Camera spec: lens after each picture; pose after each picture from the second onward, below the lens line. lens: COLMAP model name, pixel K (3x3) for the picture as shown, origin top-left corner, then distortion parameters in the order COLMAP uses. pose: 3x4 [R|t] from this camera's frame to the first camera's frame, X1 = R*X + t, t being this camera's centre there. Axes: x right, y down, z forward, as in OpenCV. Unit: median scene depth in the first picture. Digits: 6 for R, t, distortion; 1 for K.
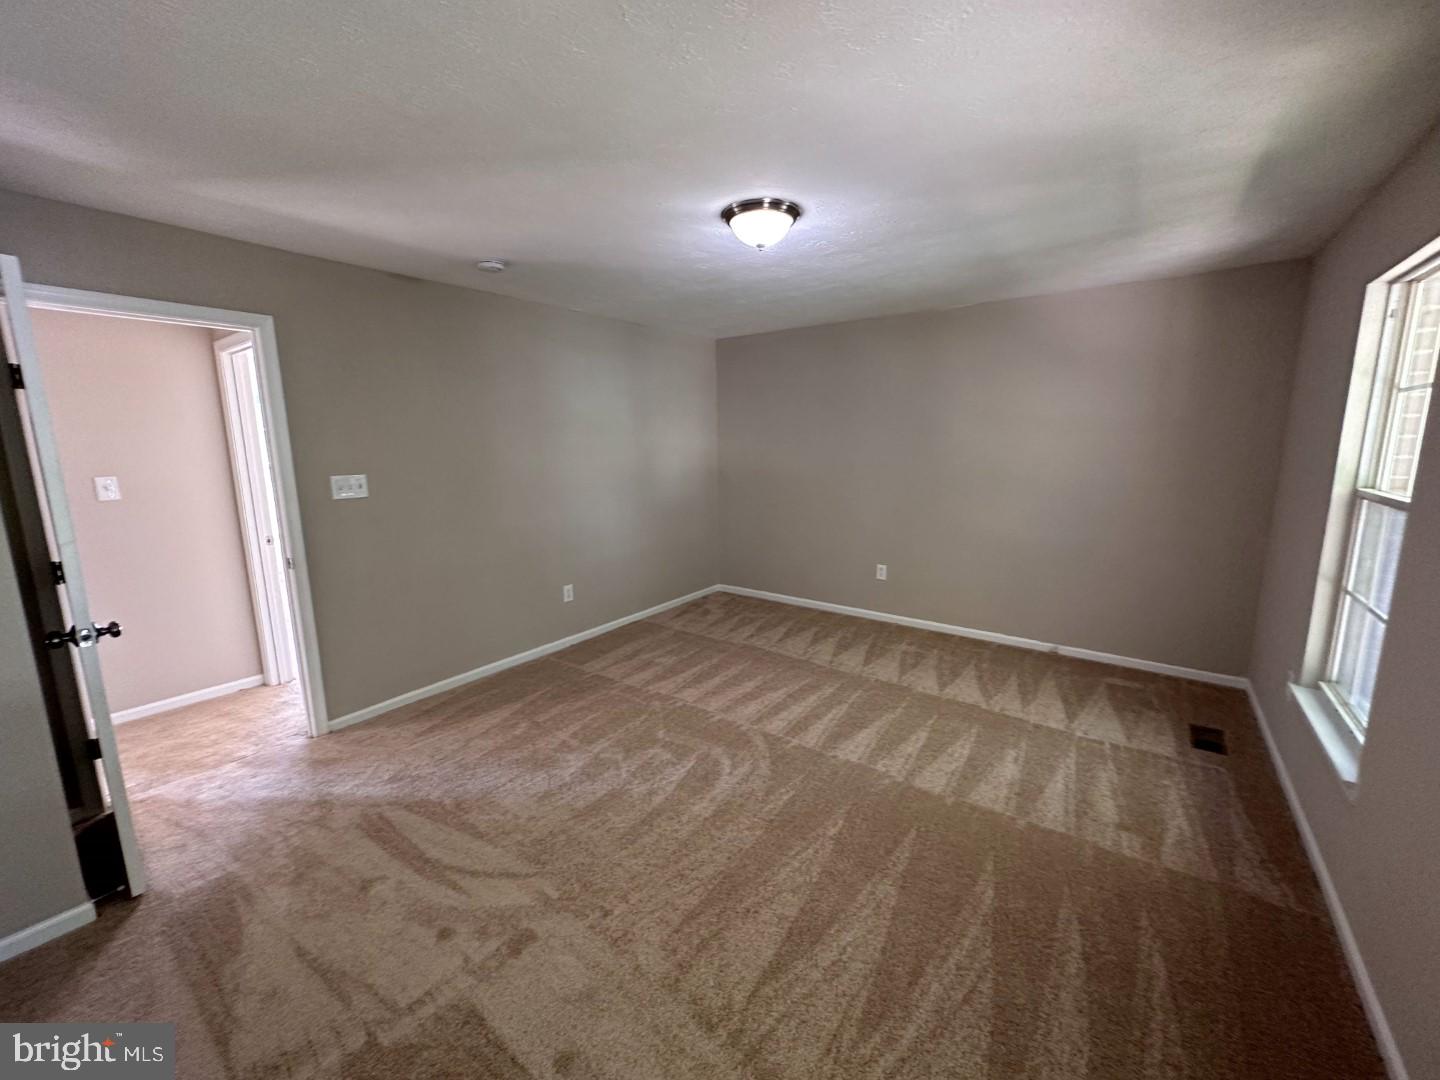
lens RADIAL K [[574.4, 0, 720.0], [0, 574.4, 536.5], [0, 0, 1]] dist [0.000669, -0.000221]
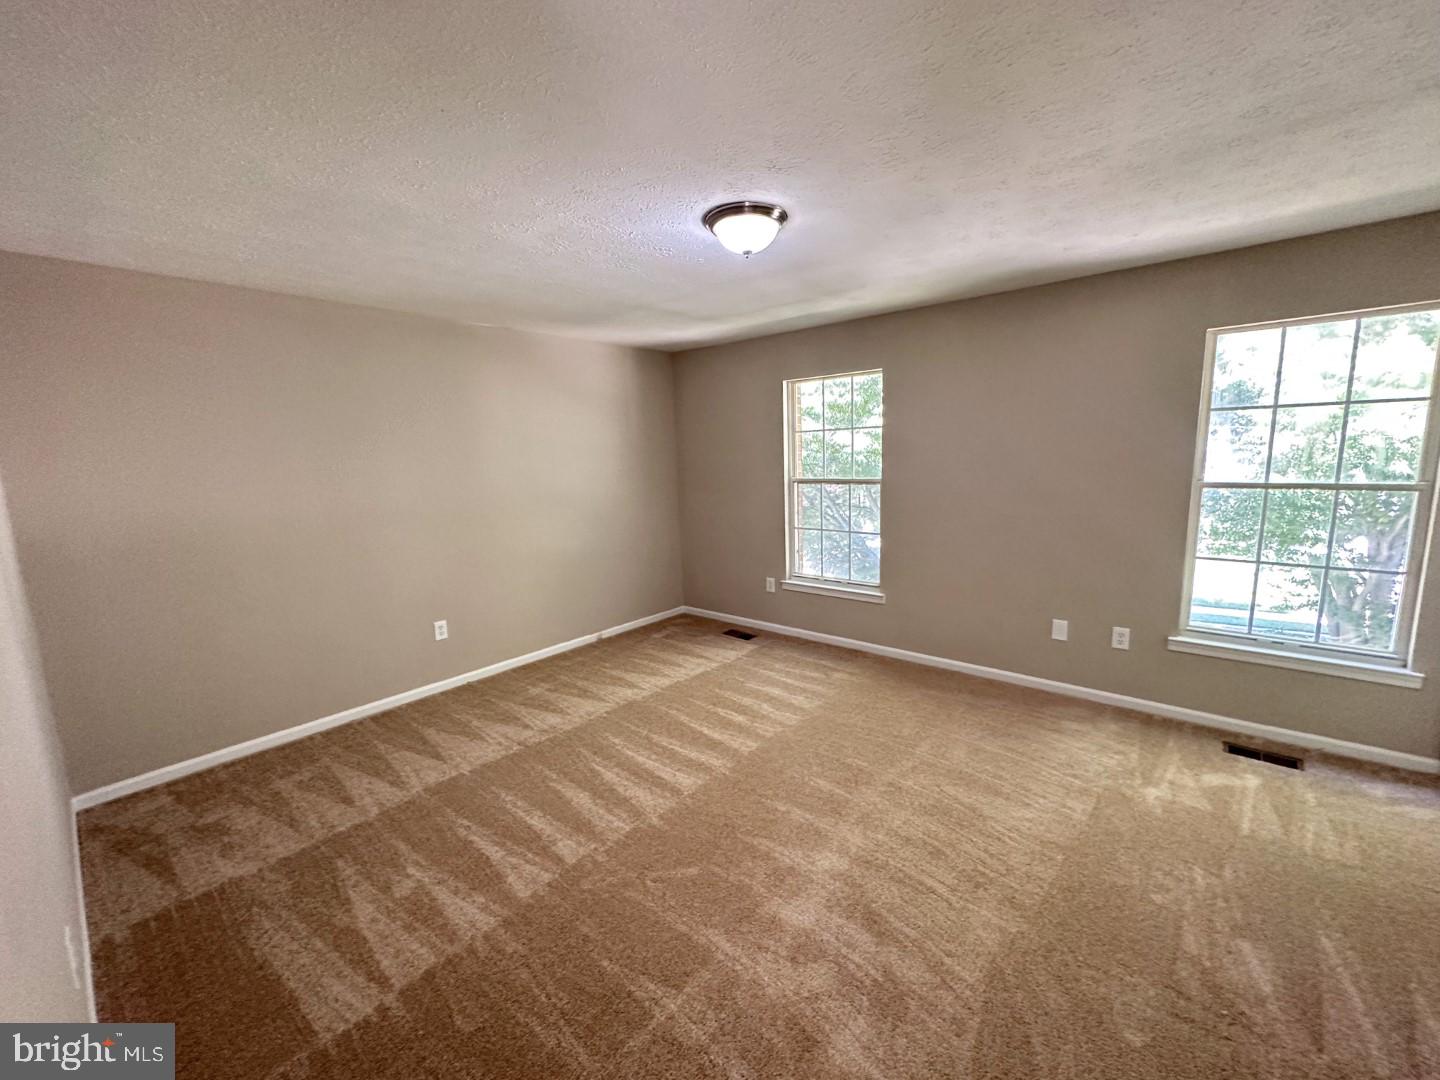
lens RADIAL K [[574.4, 0, 720.0], [0, 574.4, 536.5], [0, 0, 1]] dist [0.000669, -0.000221]
pose [[0.073912, -0.140203, 0.987360, -0.591430], [0.200089, 0.972021, 0.123047, -0.109553], [-0.976986, 0.188465, 0.099897, 0.650242]]
